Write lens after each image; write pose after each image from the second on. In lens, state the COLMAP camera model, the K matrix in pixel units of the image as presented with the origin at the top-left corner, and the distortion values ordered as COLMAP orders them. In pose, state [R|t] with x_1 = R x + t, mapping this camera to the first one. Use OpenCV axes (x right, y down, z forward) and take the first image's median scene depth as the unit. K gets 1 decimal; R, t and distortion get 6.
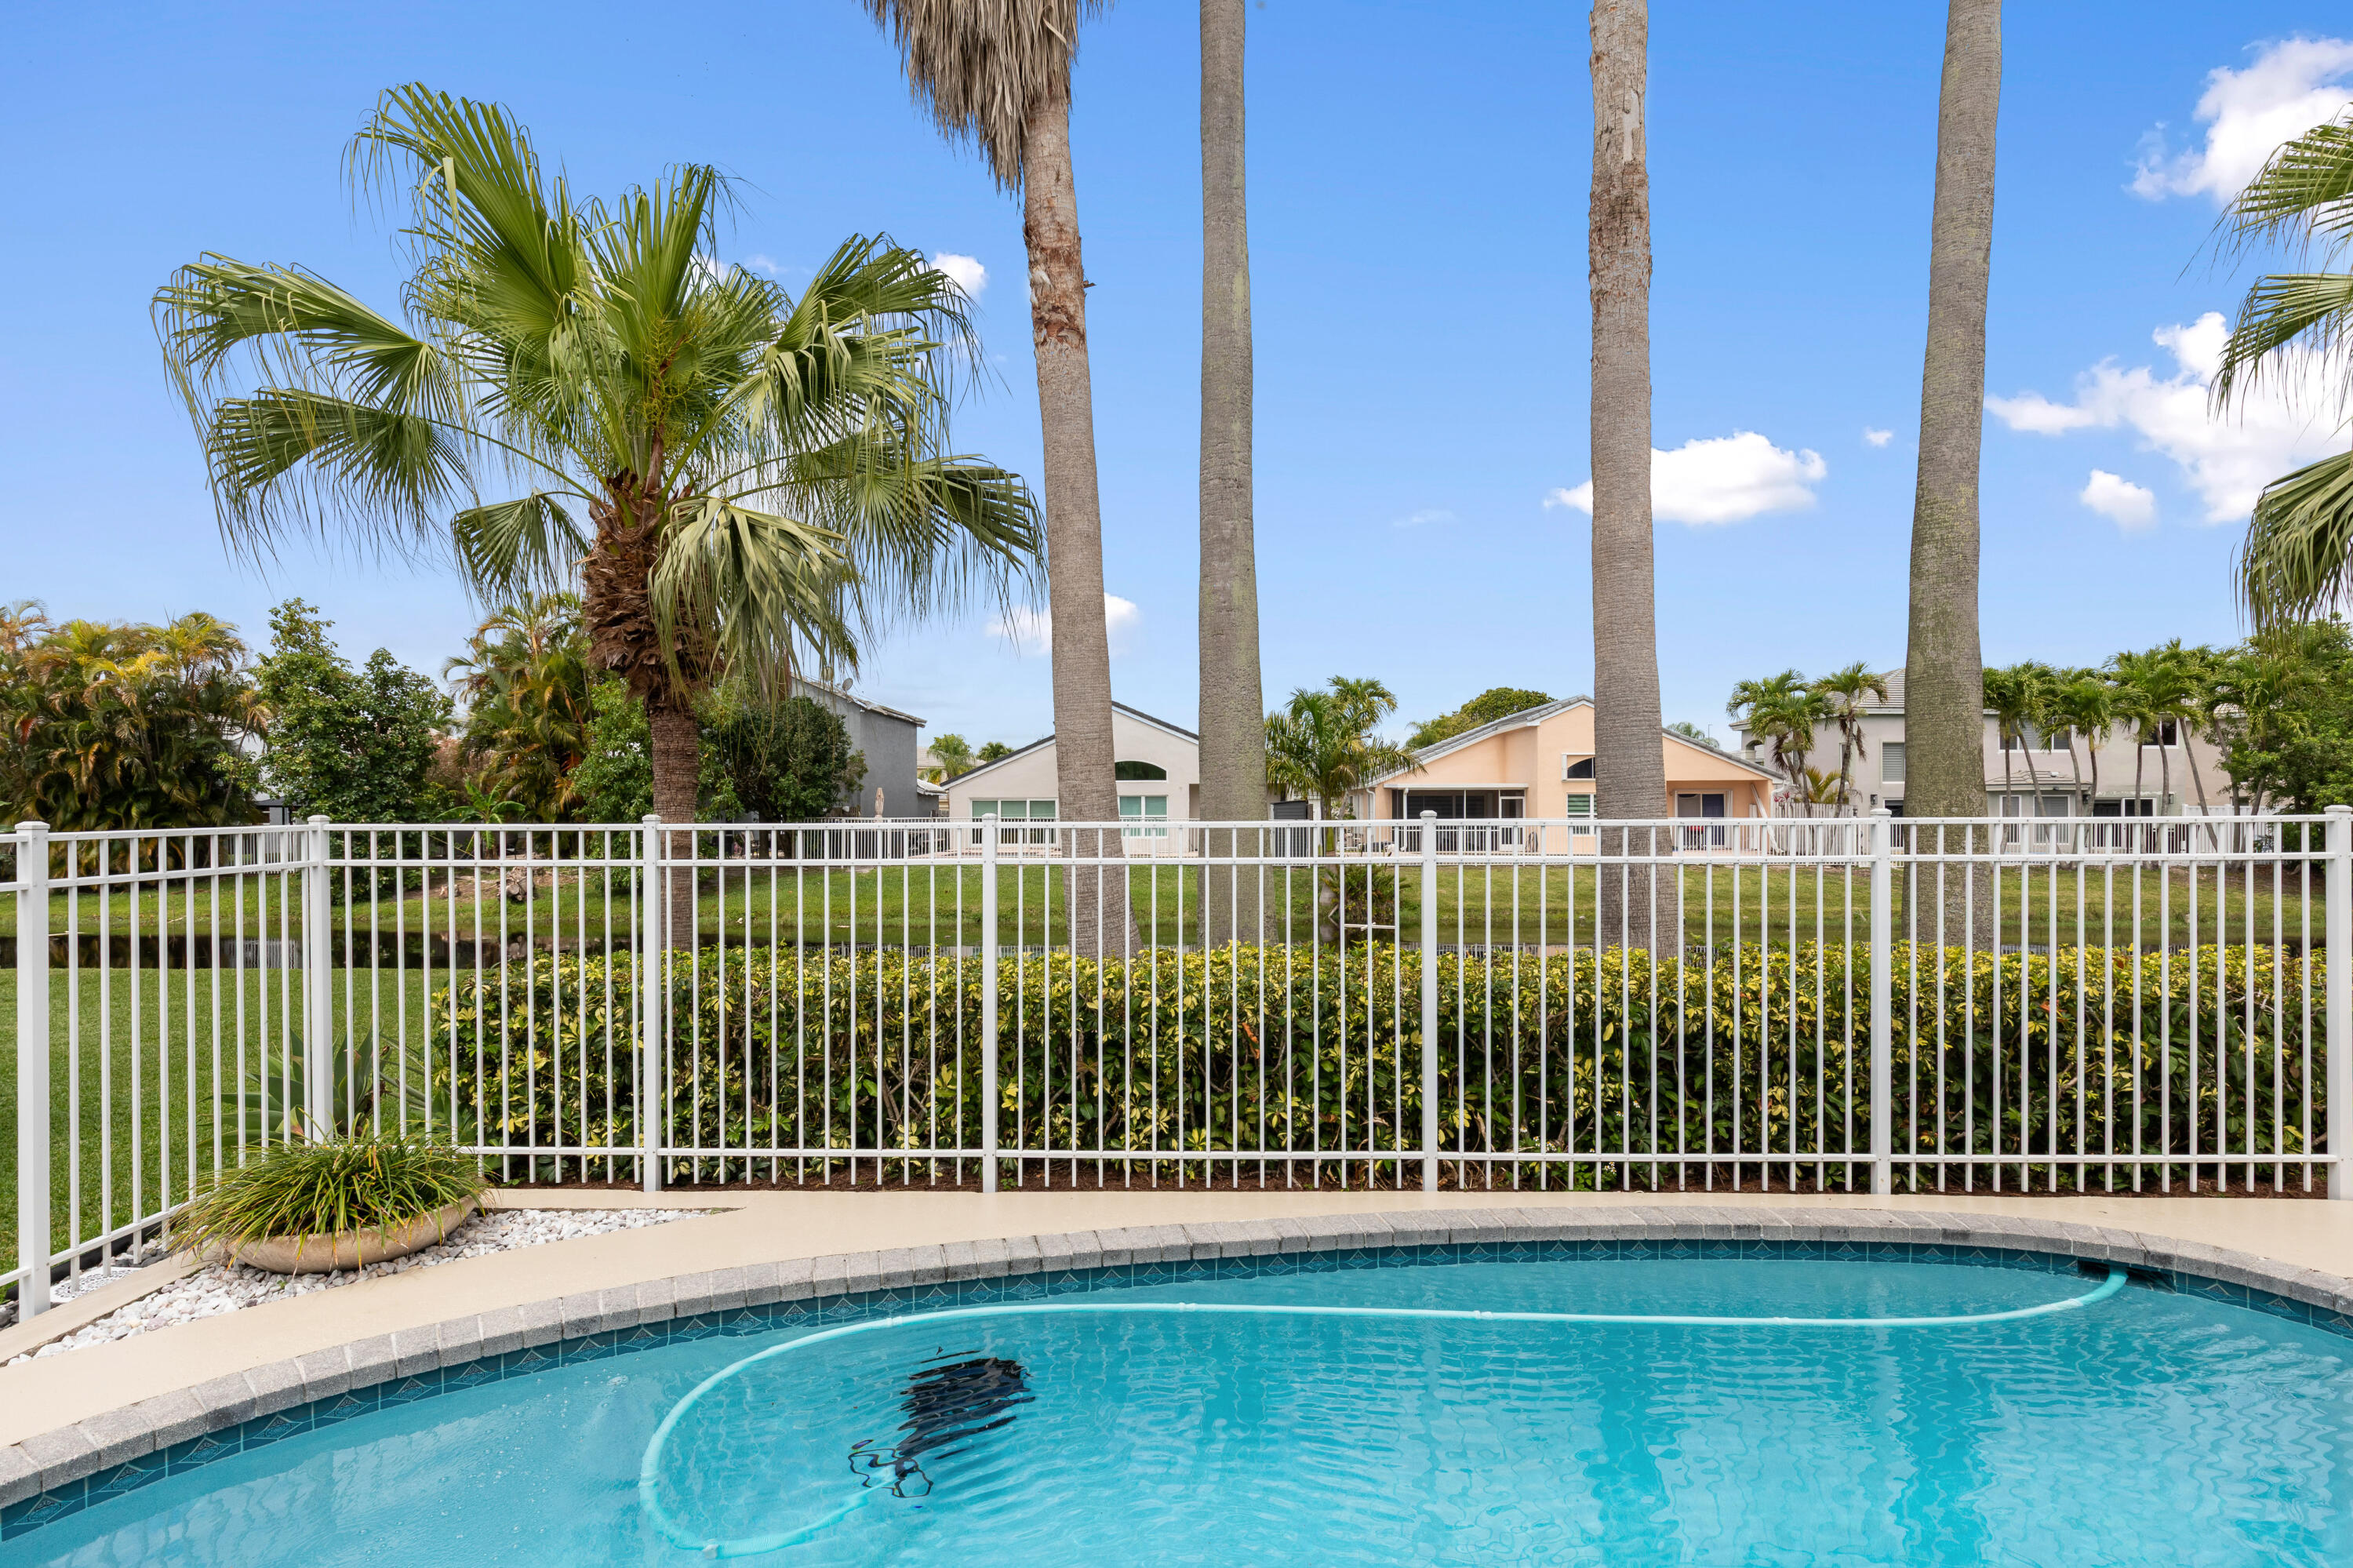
lens RADIAL K [[1156.0, 0, 1155.7], [0, 1156.0, 794.6], [0, 0, 1]] dist [0.005399, -0.004398]
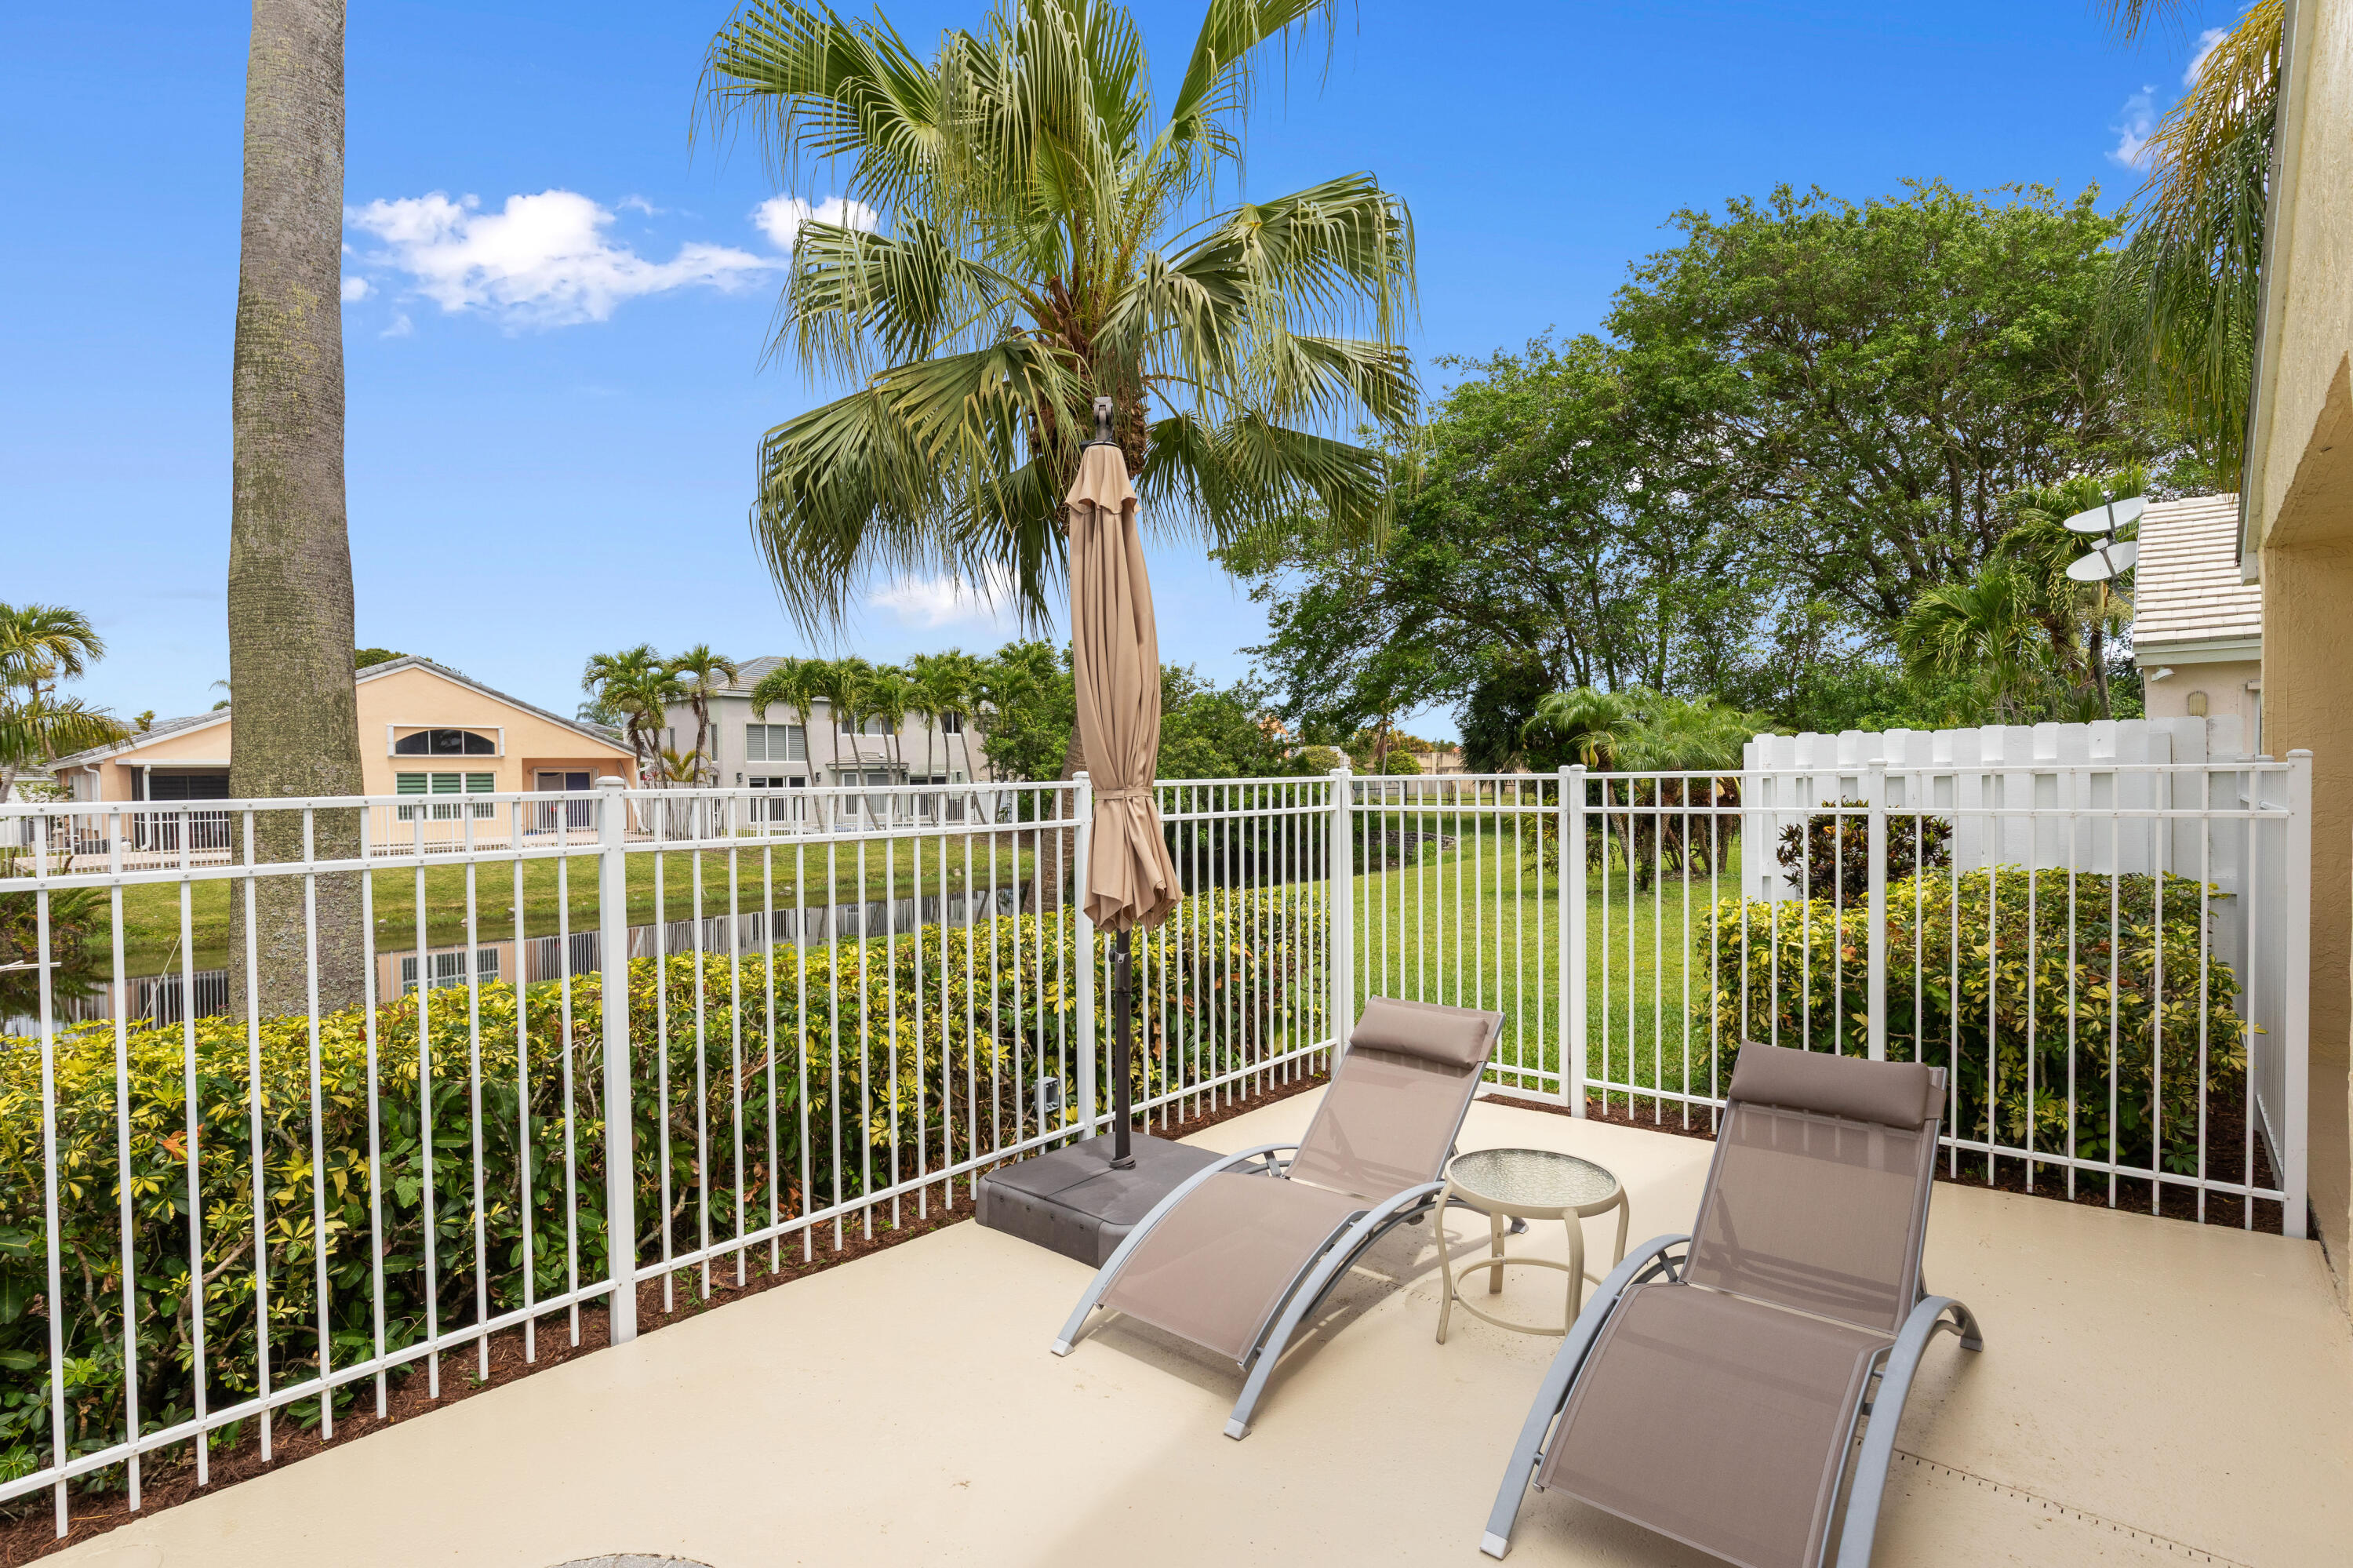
lens RADIAL K [[1124.6, 0, 1171.2], [0, 1124.6, 801.6], [0, 0, 1]] dist [0.004857, 0.000063]
pose [[0.643250, -0.020339, 0.765386, 0.531811], [0.001624, 0.999681, 0.025200, 0.003881], [-0.765655, -0.014967, 0.643078, 0.227479]]
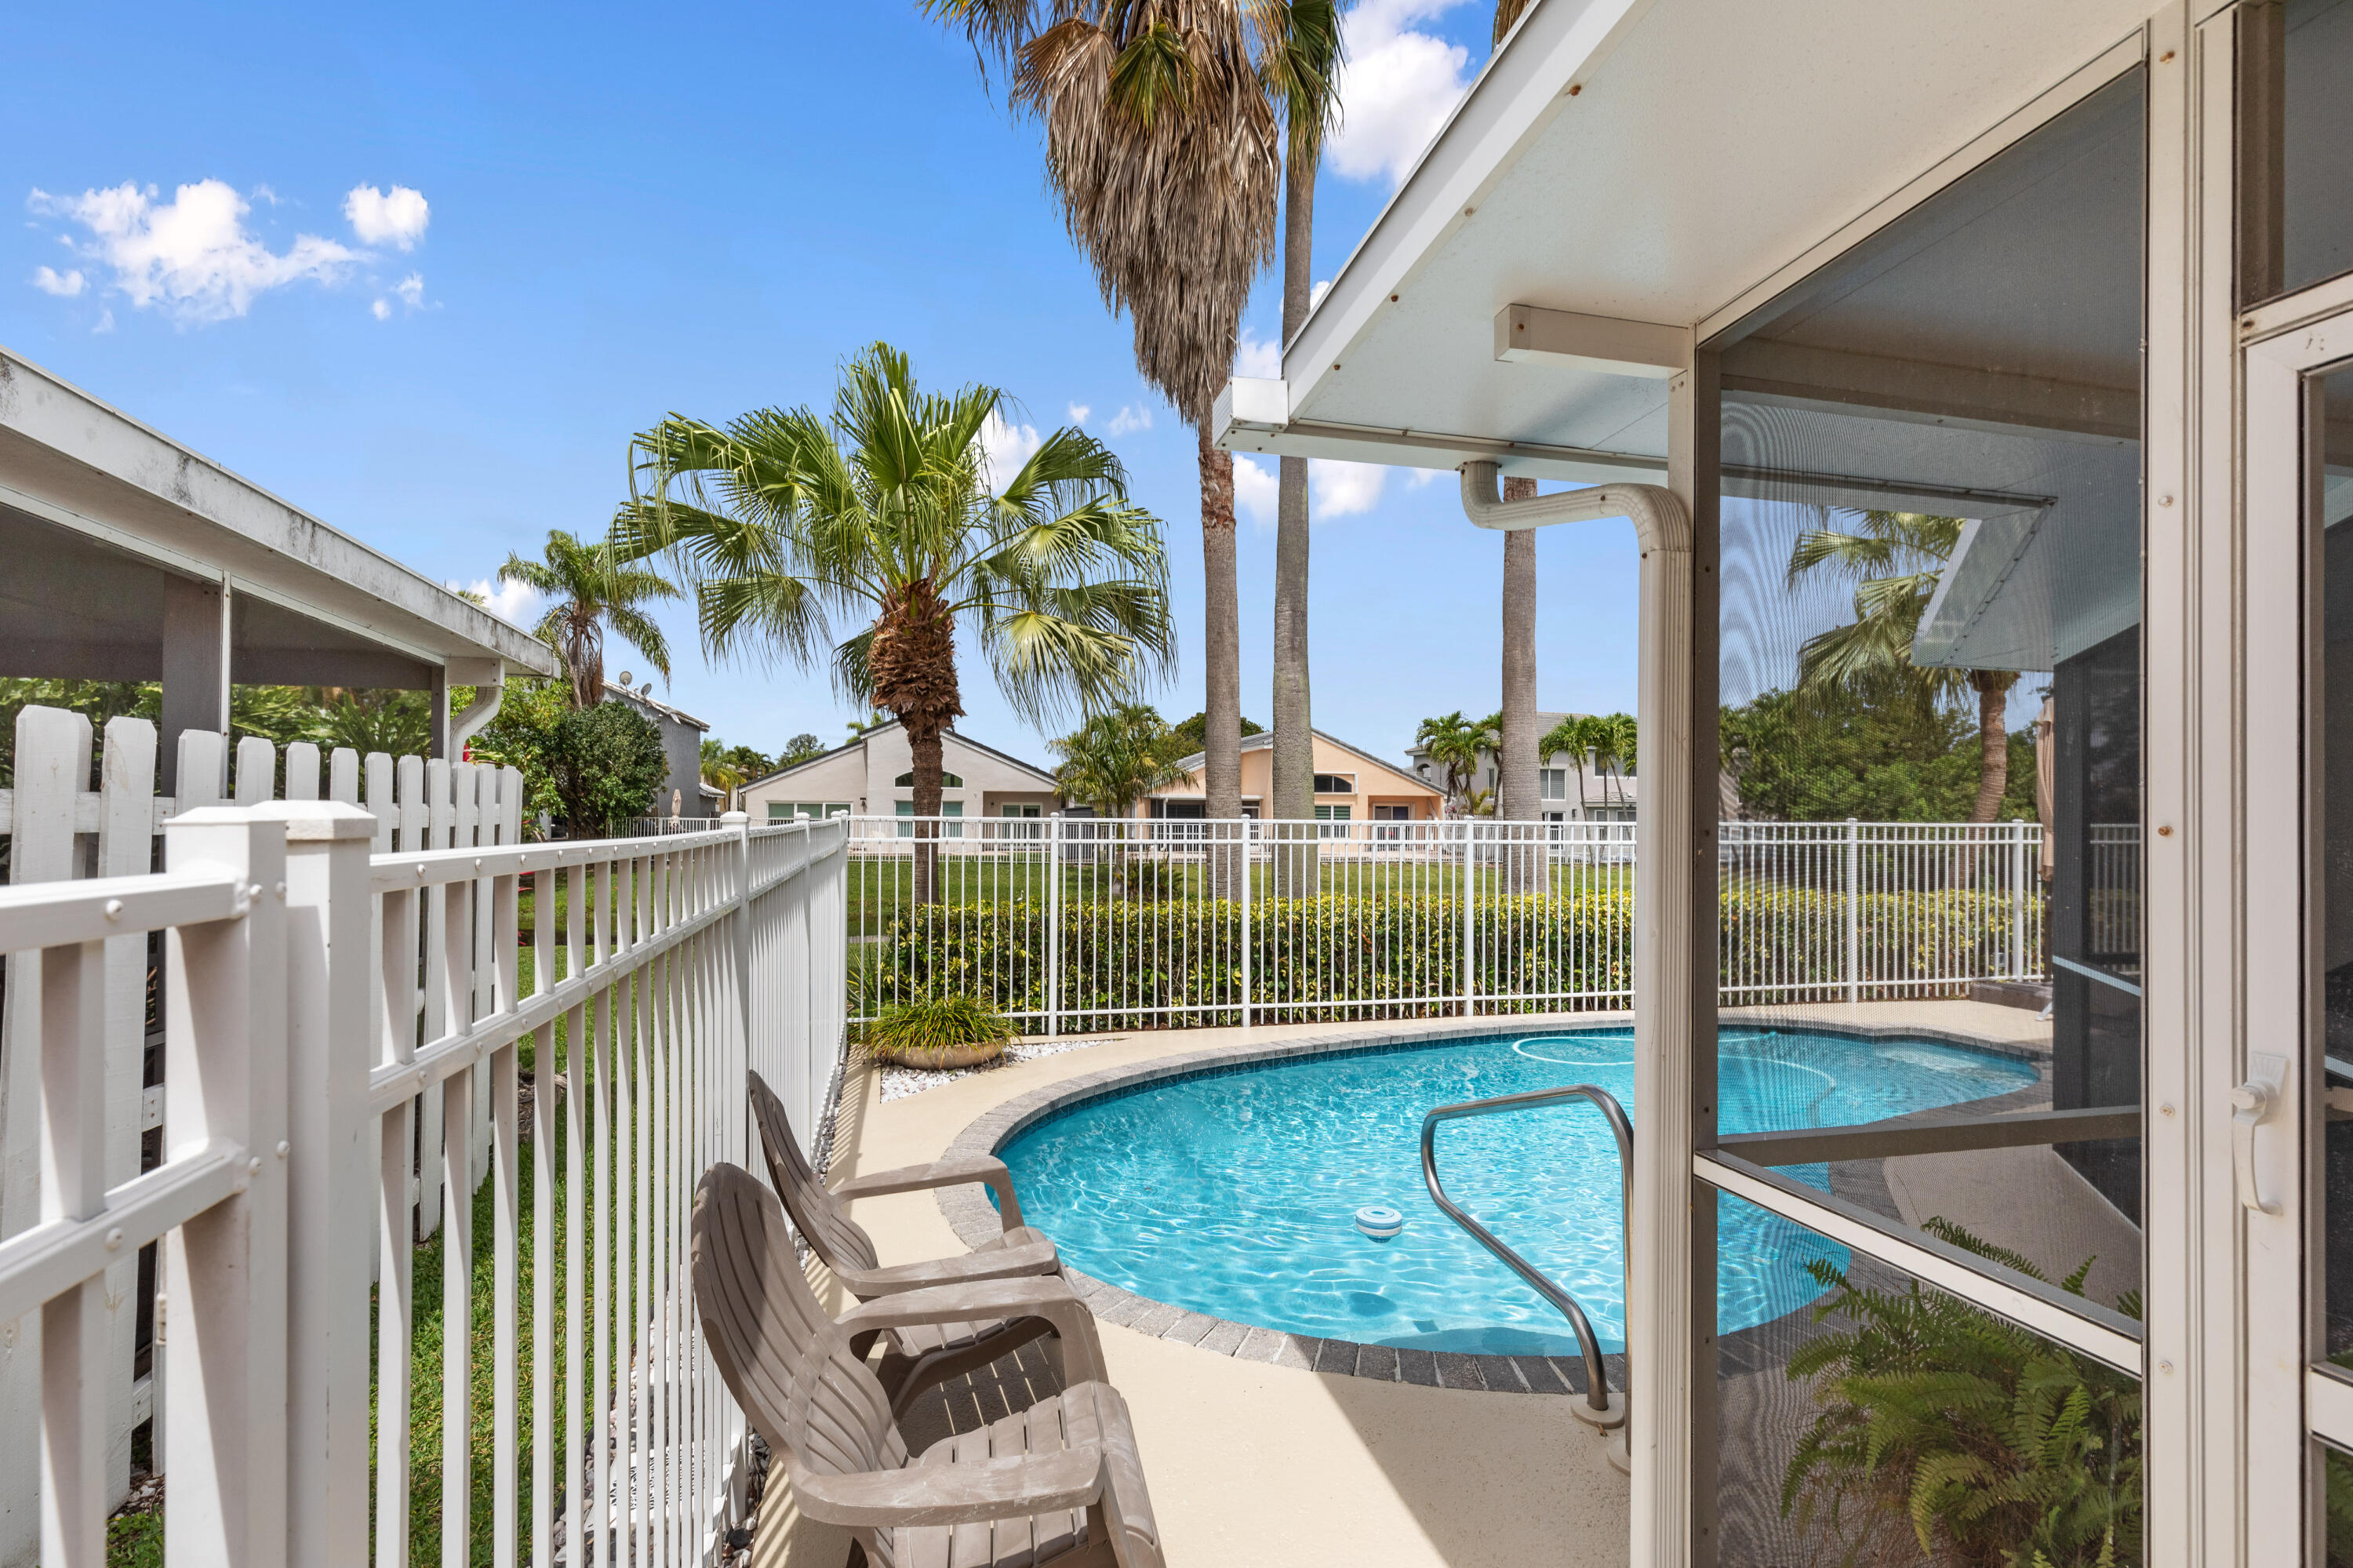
lens RADIAL K [[1103.5, 0, 1157.0], [0, 1103.5, 800.7], [0, 0, 1]] dist [0.013604, -0.000360]
pose [[0.961601, 0.016155, 0.273975, -0.568383], [-0.016068, 0.999868, -0.002559, 0.000350], [-0.273981, -0.001942, 0.961733, -0.455556]]
